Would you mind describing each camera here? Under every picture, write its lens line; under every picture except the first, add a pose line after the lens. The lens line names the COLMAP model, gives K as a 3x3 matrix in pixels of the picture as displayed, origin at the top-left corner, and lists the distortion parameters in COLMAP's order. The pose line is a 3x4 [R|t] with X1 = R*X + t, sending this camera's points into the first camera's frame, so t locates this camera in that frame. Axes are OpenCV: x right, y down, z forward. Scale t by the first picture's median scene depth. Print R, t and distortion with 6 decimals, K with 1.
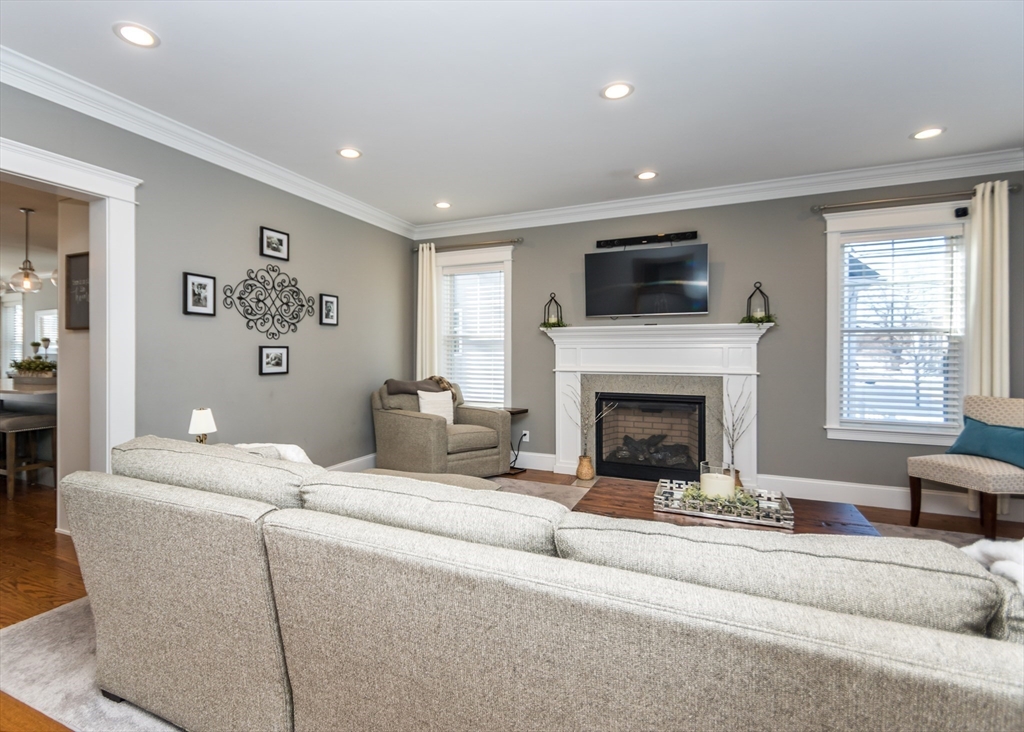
lens RADIAL K [[498.4, 0, 478.7], [0, 498.4, 358.1], [0, 0, 1]] dist [0.001203, -0.001989]
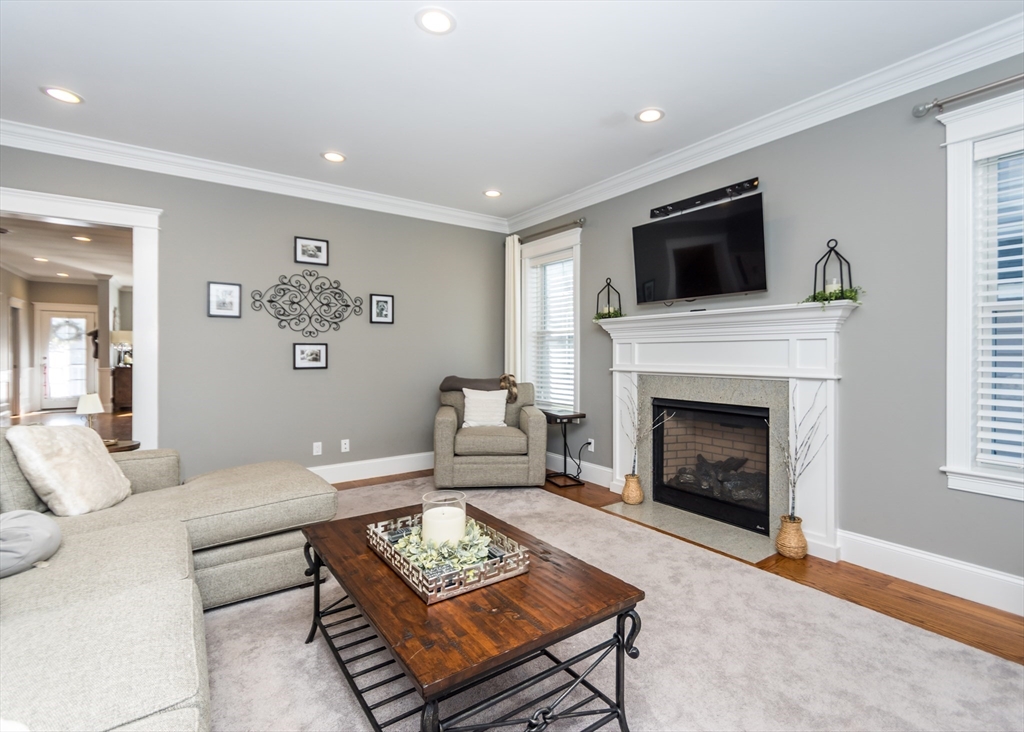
lens RADIAL K [[498.4, 0, 556.9], [0, 498.4, 363.0], [0, 0, 1]] dist [0.001203, -0.001989]
pose [[0.887839, 0.008083, -0.460082, 0.511773], [-0.004222, 0.999947, 0.009421, 0.006431], [0.460134, -0.006422, 0.887826, 0.231089]]
